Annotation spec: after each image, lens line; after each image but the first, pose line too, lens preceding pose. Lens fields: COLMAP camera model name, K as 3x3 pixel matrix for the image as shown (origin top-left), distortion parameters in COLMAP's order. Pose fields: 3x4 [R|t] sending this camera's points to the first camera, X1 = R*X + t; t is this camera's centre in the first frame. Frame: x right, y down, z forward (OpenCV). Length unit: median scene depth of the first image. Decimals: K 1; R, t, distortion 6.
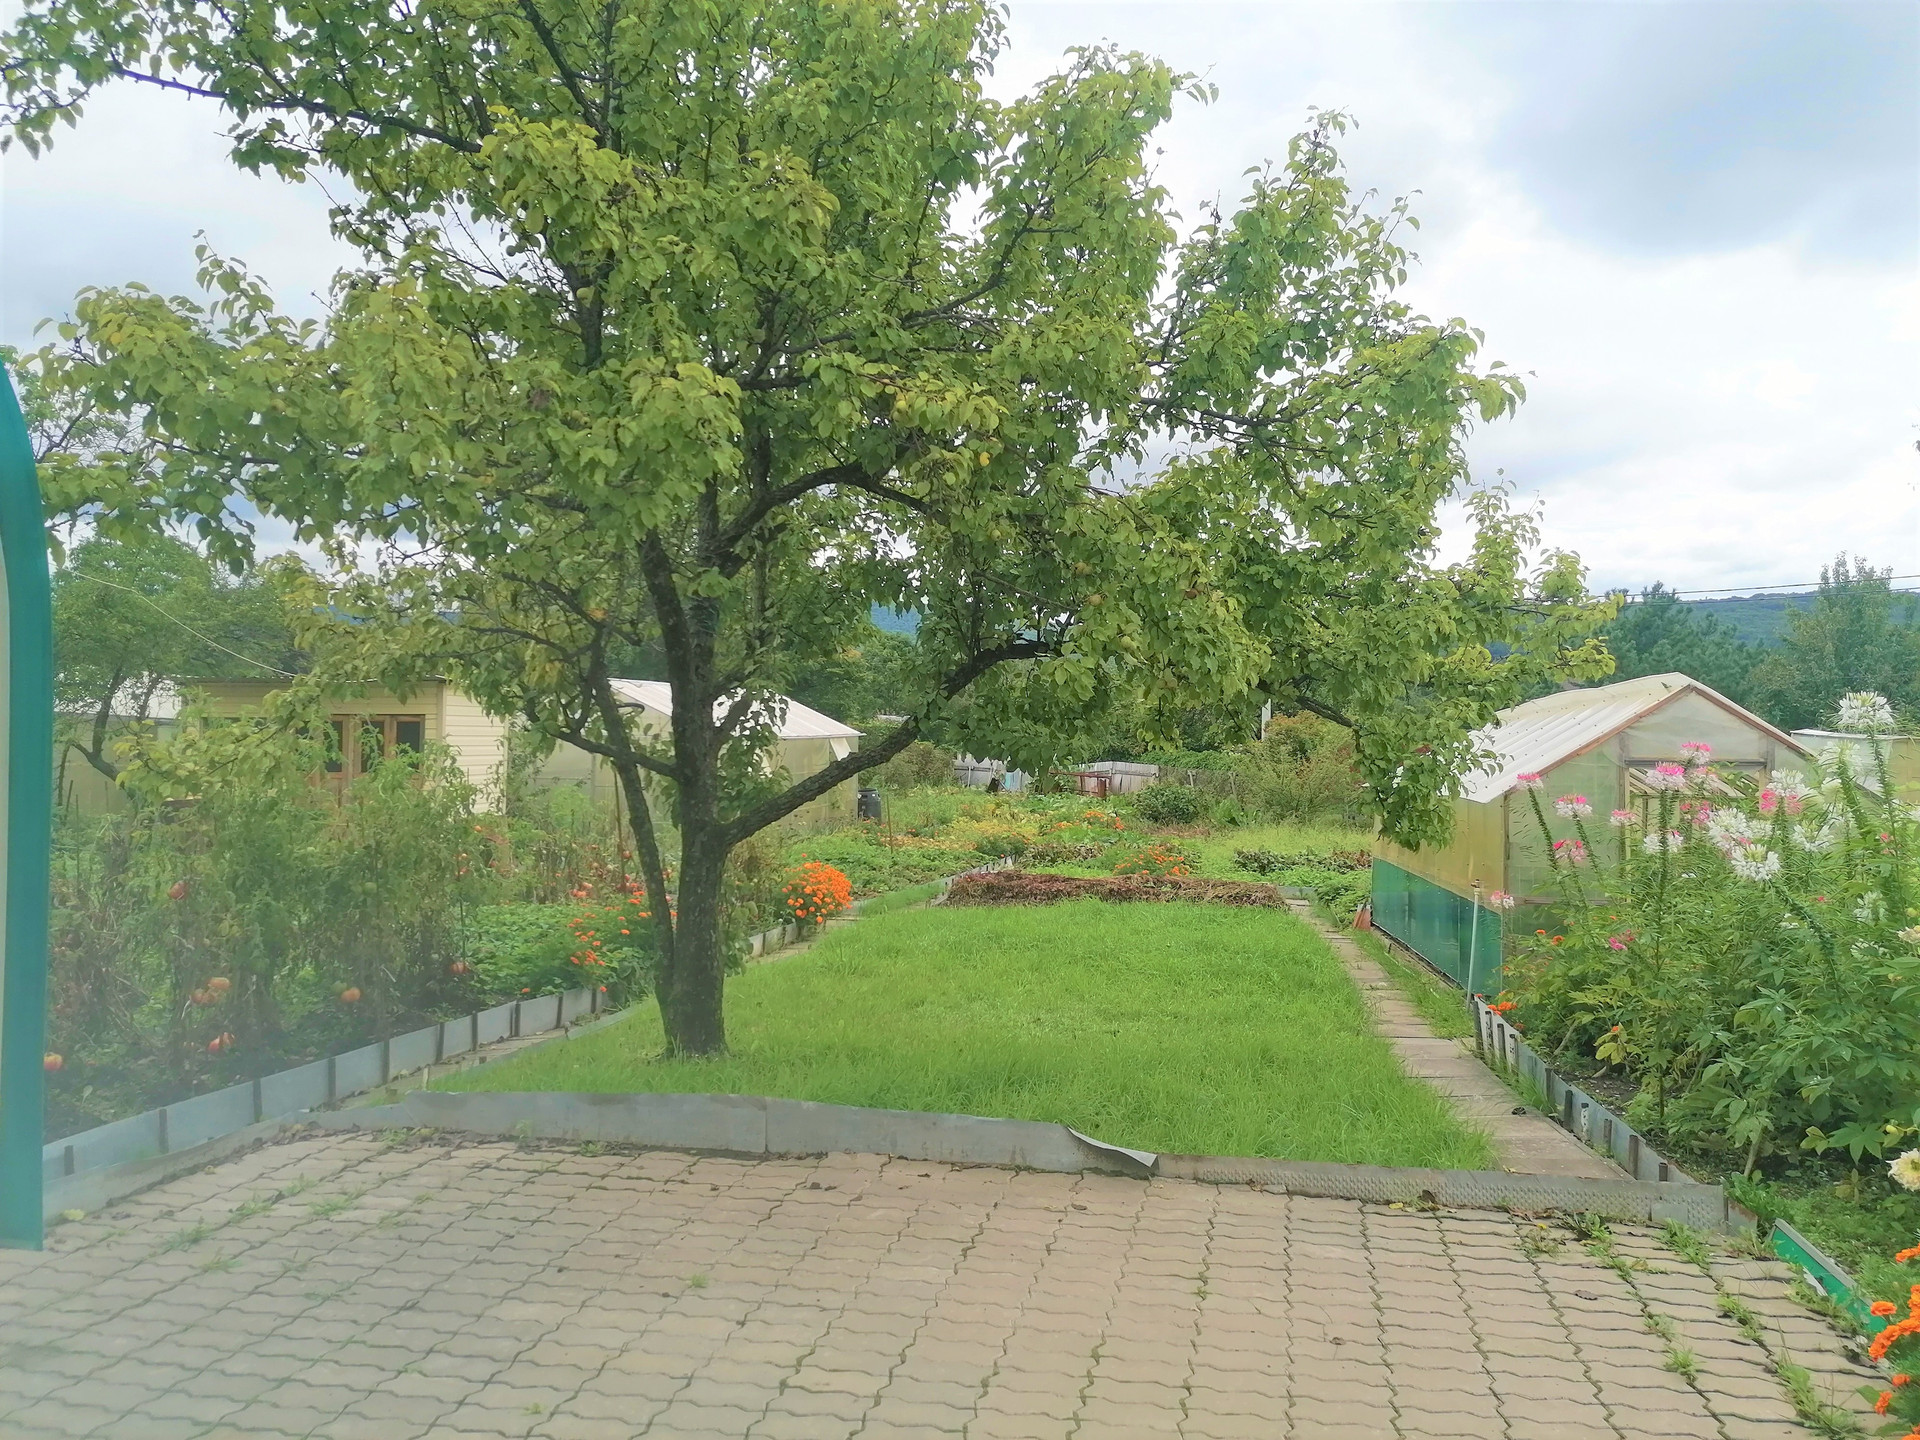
lens RADIAL K [[1451.9, 0, 964.4], [0, 1451.9, 714.9], [0, 0, 1]] dist [0.108261, -0.135178]
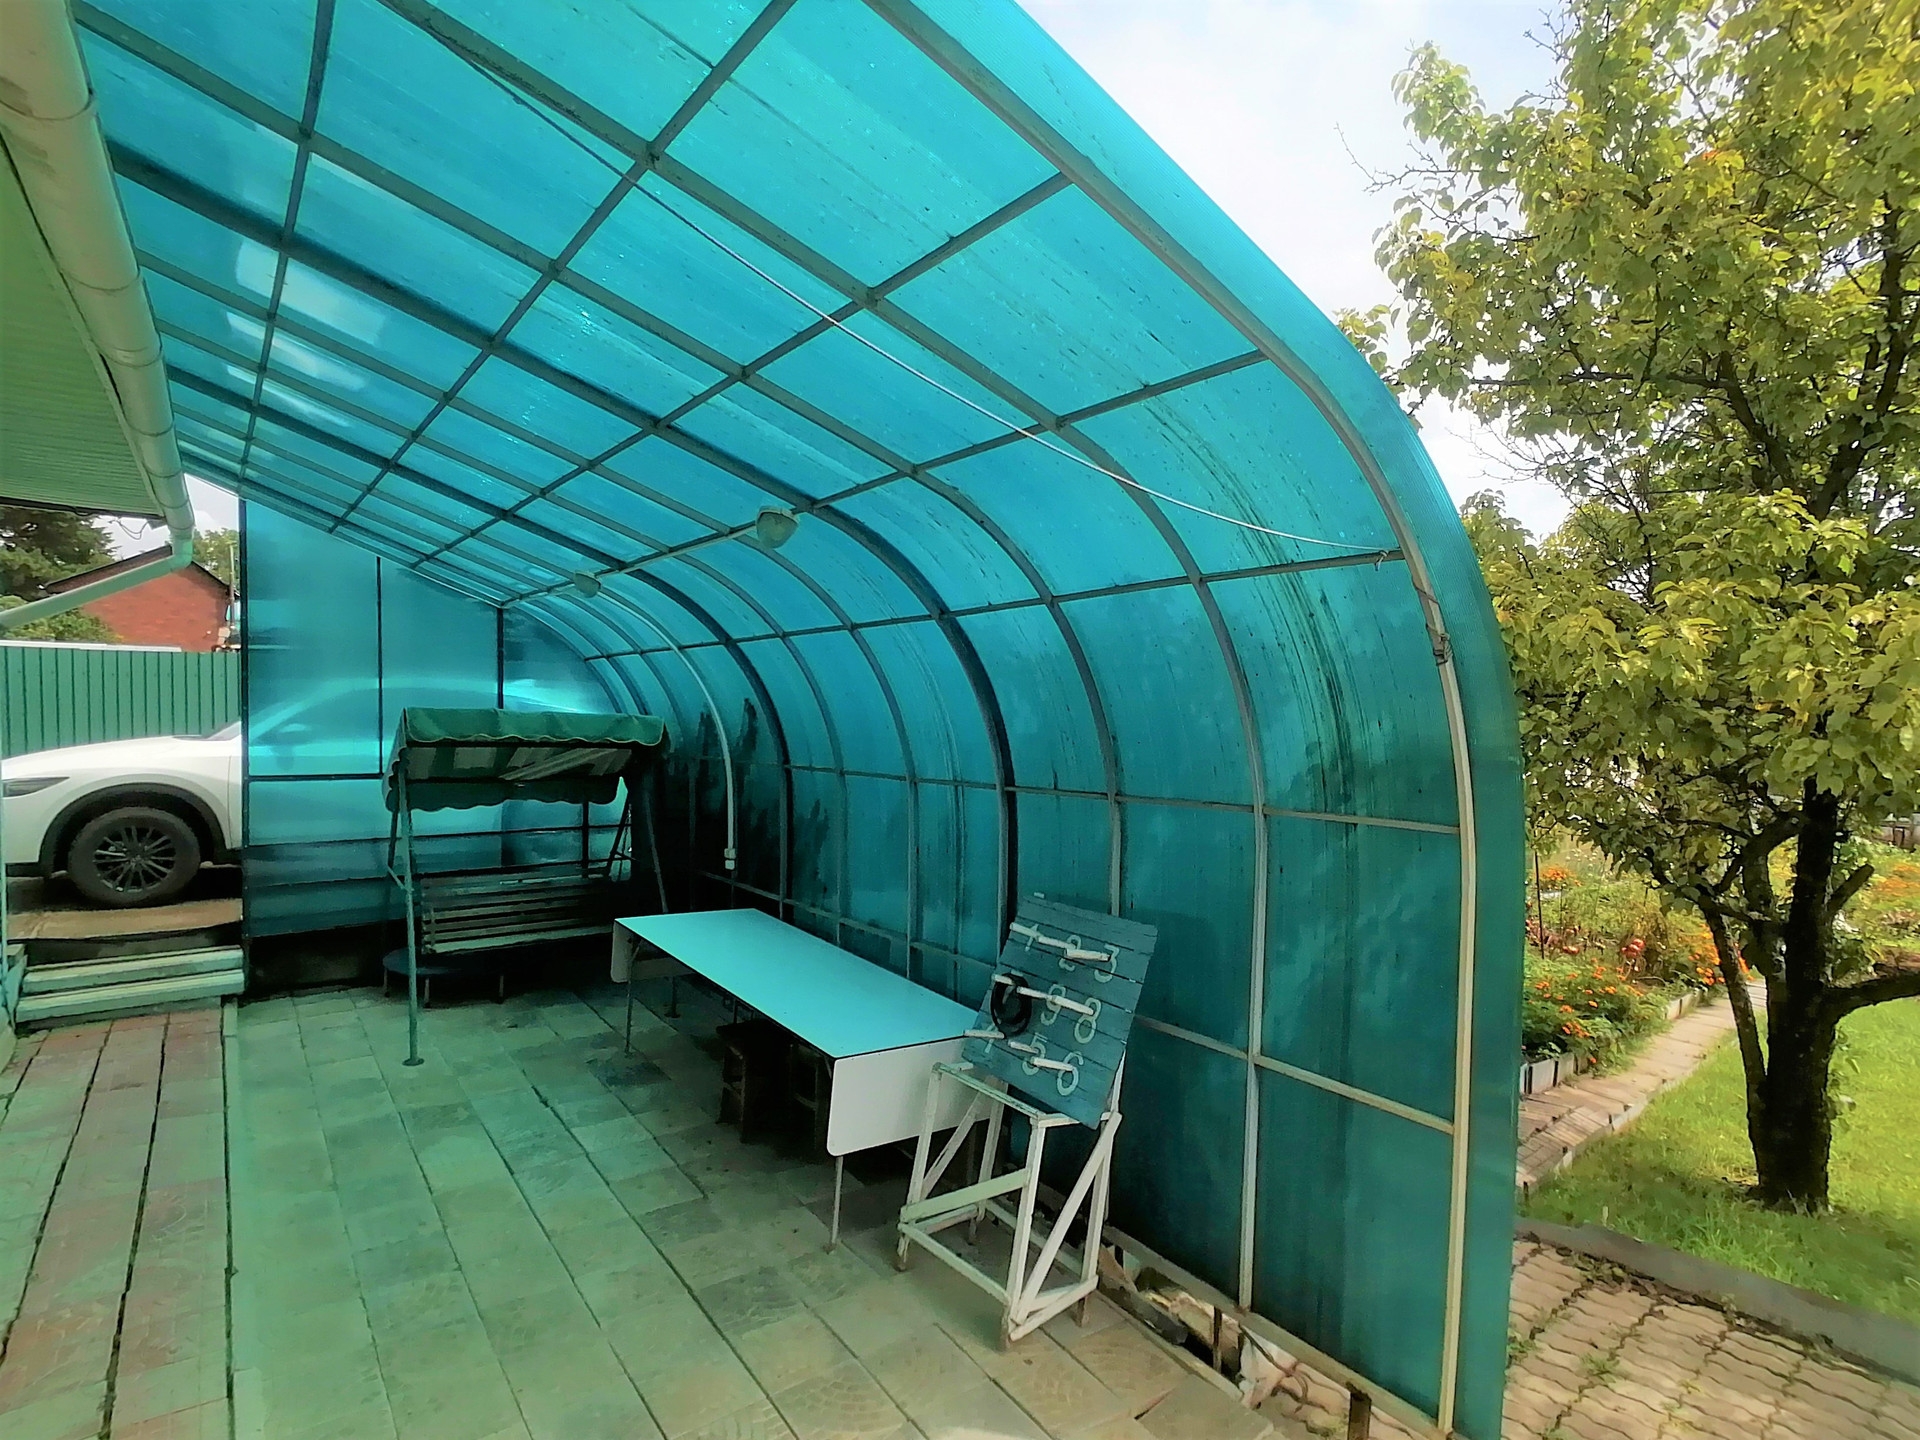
lens RADIAL K [[971.7, 0, 961.5], [0, 971.7, 725.0], [0, 0, 1]] dist [0.047147, -0.037581]
pose [[0.812098, 0.035828, -0.582420, -0.367891], [-0.035396, 0.999300, 0.012119, -0.130045], [0.582446, 0.010773, 0.812798, 0.103105]]
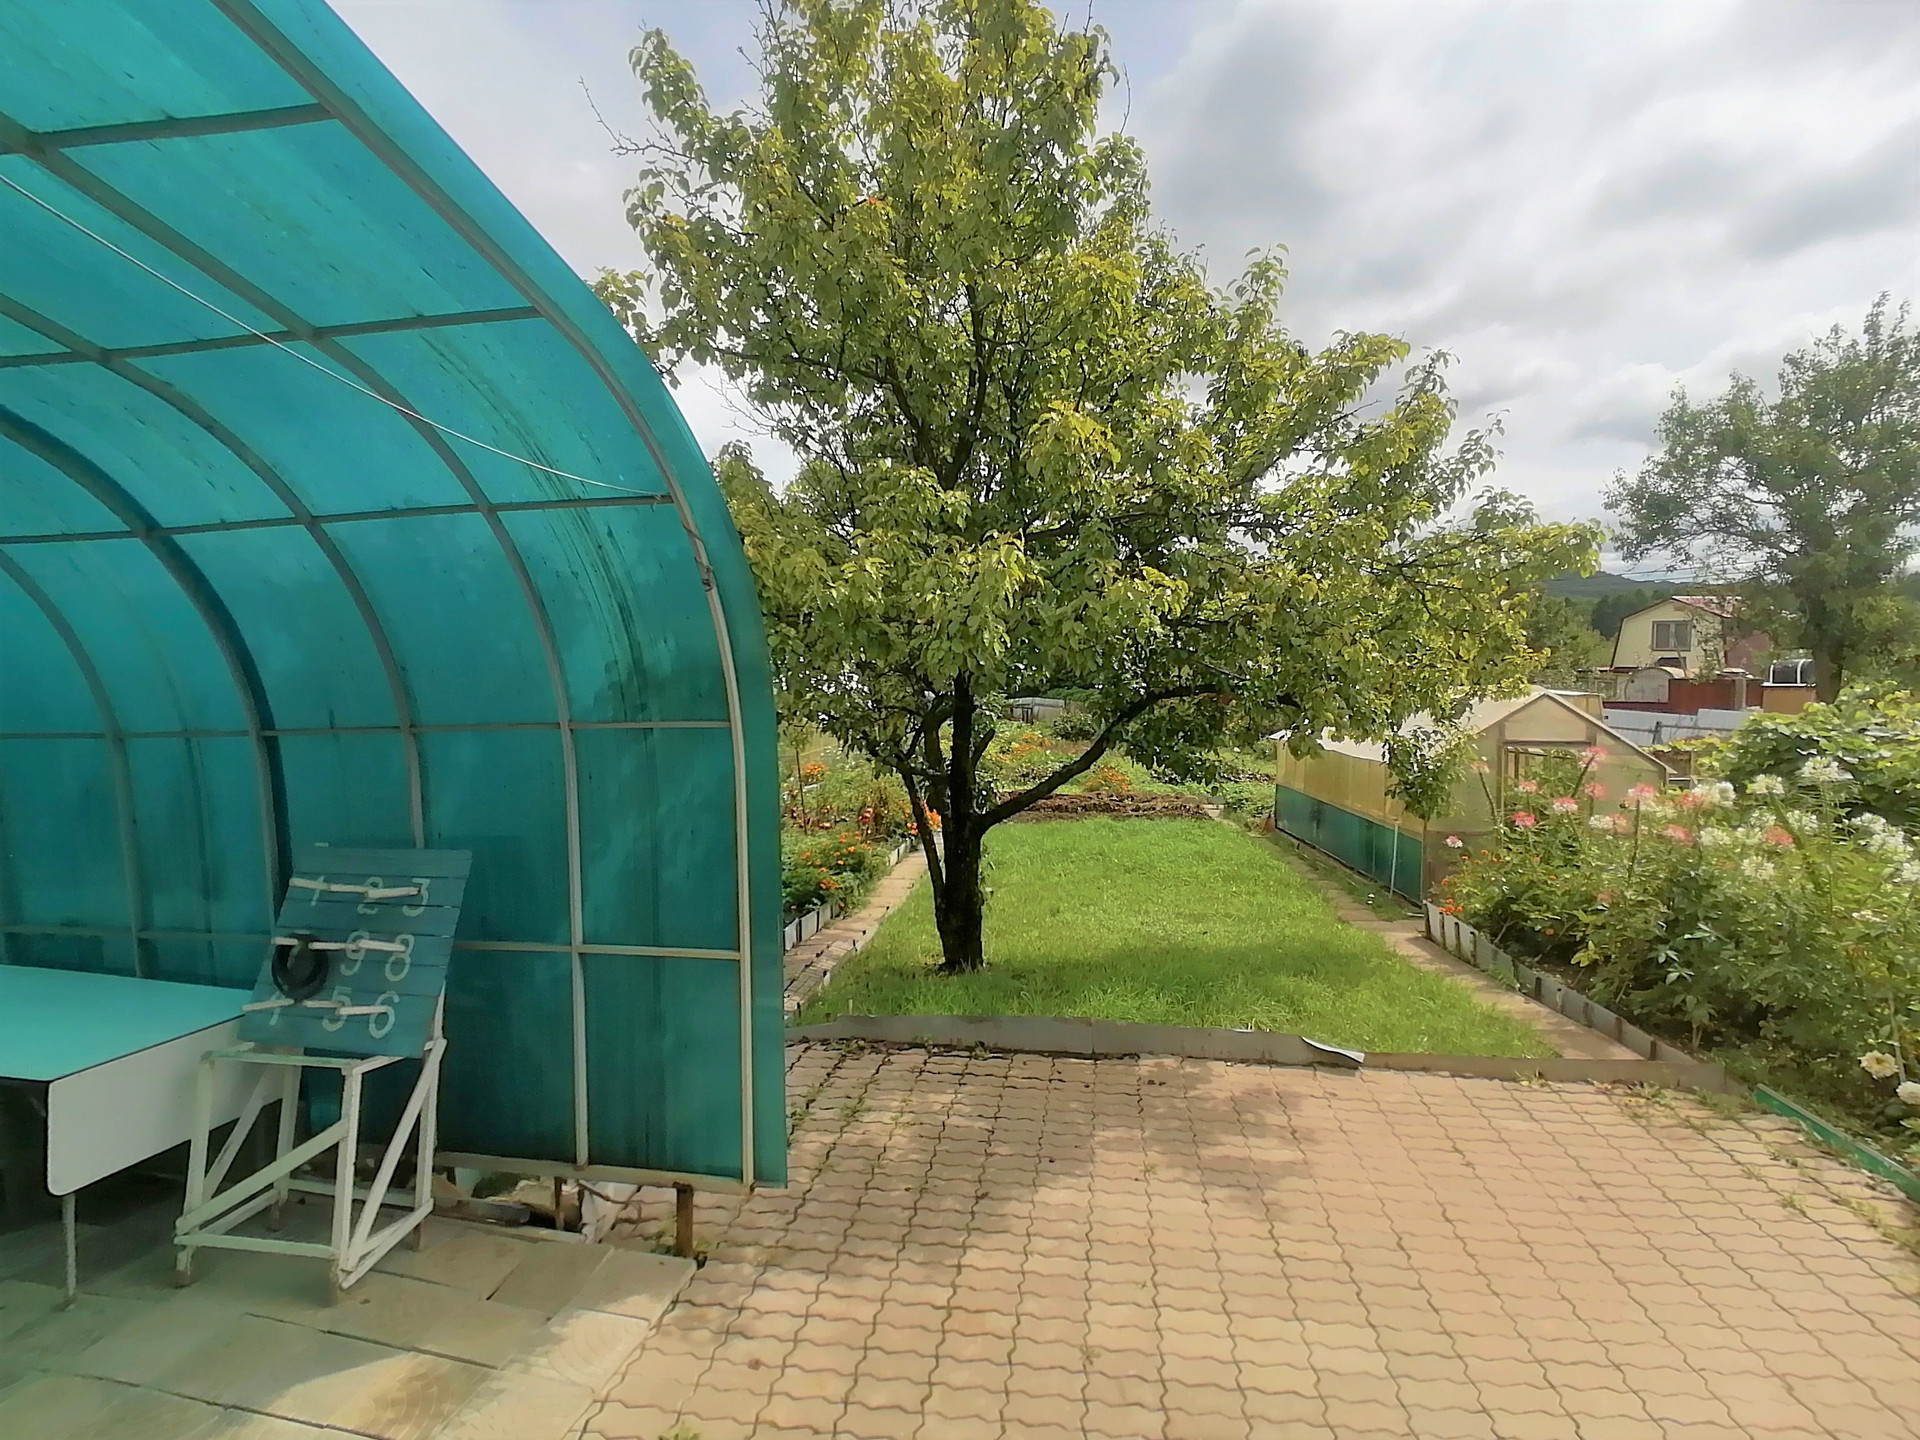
lens RADIAL K [[971.7, 0, 961.5], [0, 971.7, 725.0], [0, 0, 1]] dist [0.047147, -0.037581]
pose [[0.997188, -0.014766, 0.073478, -0.349113], [0.009209, 0.997110, 0.075410, -0.124172], [-0.074379, -0.074522, 0.994442, 0.020772]]
